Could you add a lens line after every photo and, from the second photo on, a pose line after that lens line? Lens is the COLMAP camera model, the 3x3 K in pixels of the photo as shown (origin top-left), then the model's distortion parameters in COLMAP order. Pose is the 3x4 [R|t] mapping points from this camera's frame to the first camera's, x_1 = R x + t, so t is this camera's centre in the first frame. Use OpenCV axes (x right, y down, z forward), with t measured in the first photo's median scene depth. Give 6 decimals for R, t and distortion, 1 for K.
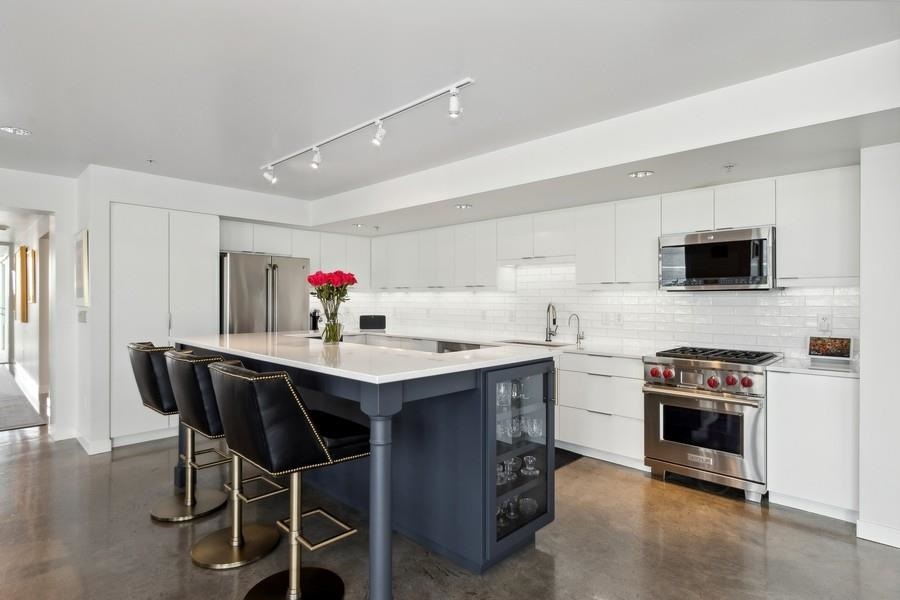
lens RADIAL K [[493.8, 0, 452.4], [0, 493.8, 300.7], [0, 0, 1]] dist [0.001623, -0.001788]
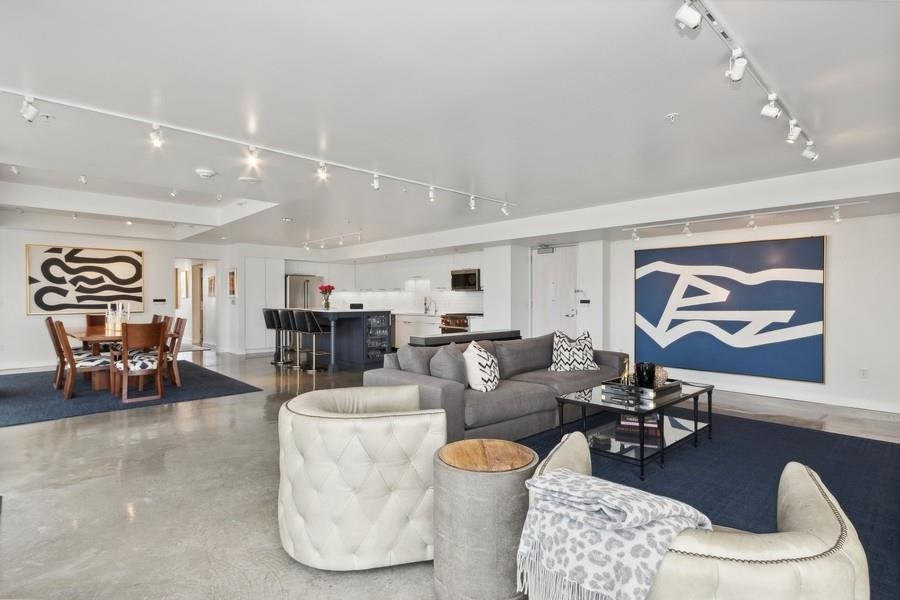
lens RADIAL K [[419.2, 0, 443.0], [0, 419.2, 299.2], [0, 0, 1]] dist [0.000551, -0.000129]
pose [[0.999362, -0.003416, -0.035552, 0.483670], [0.003442, 0.999994, 0.000681, 0.023707], [0.035550, -0.000803, 0.999368, -1.342261]]
